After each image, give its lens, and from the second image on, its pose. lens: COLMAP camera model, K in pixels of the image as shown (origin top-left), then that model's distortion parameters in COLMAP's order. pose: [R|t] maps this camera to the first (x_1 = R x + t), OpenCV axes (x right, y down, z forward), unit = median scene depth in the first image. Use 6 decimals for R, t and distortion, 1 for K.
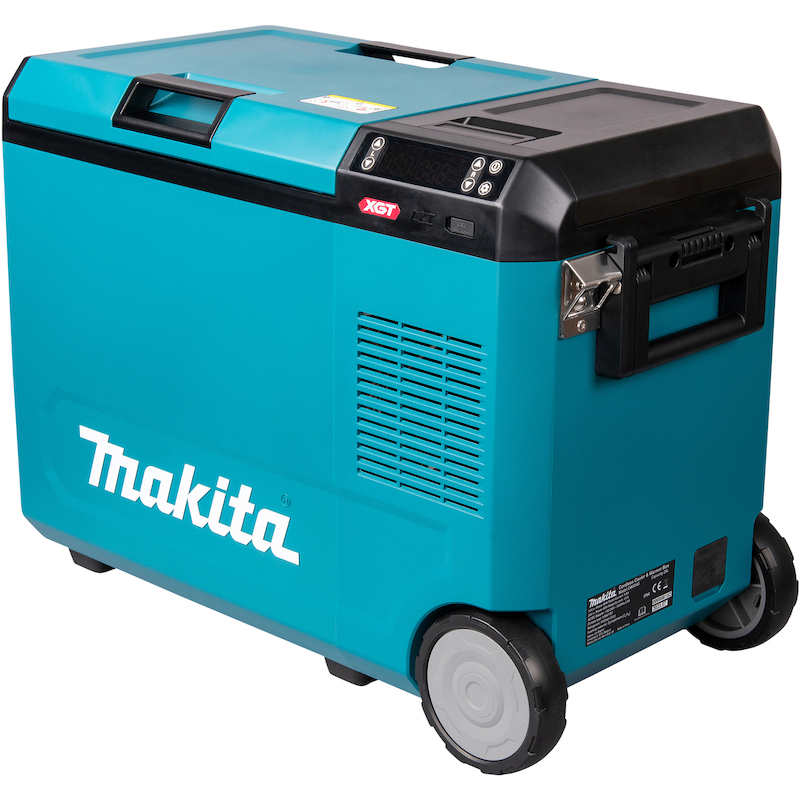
lens RADIAL K [[2164.2, 0, 402.9], [0, 2164.2, 399.3], [0, 0, 1]] dist [0.083964, 0.975633]
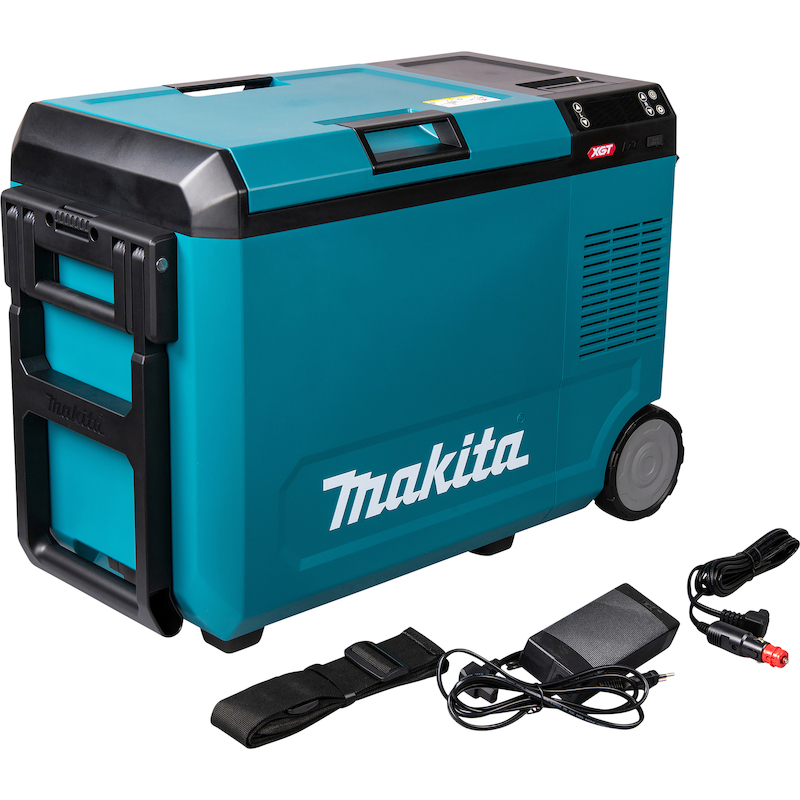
lens RADIAL K [[1950.4, 0, 431.4], [0, 1950.4, 399.3], [0, 0, 1]] dist [0.014354, 0.213051]
pose [[0.044870, -0.329665, 0.943031, -1.094755], [0.292589, 0.906923, 0.303121, -0.313715], [-0.955185, 0.262319, 0.137150, 0.881424]]
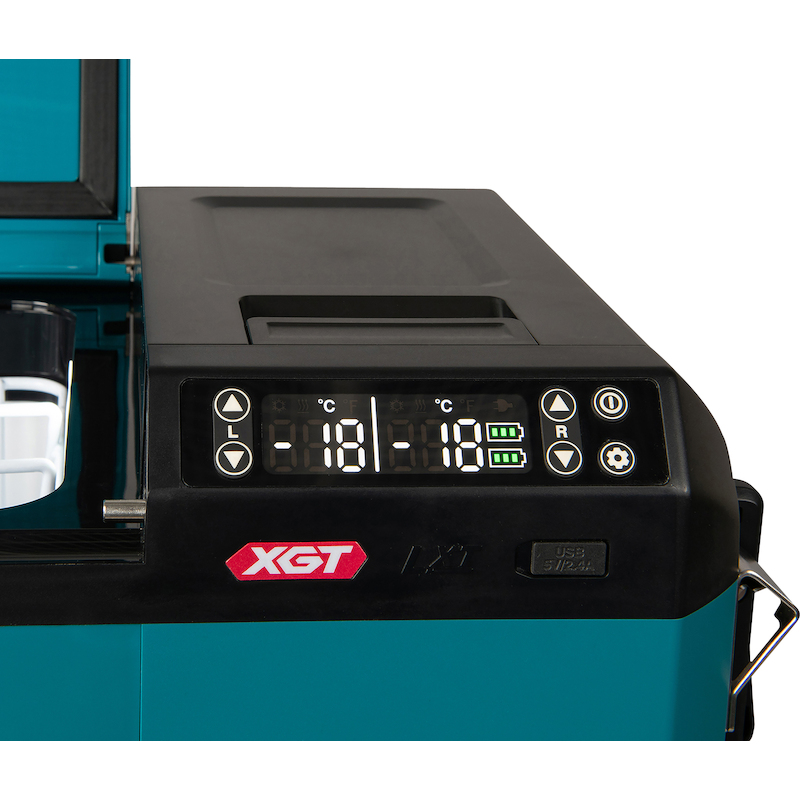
lens RADIAL K [[2148.6, 0, 361.0], [0, 2148.6, 400.2], [0, 0, 1]] dist [0.058197, 0.943560]
pose [[0.641332, -0.213739, 0.736892, -0.263507], [0.211601, 0.972441, 0.097901, -0.139114], [-0.737509, 0.093140, 0.668884, 0.651586]]
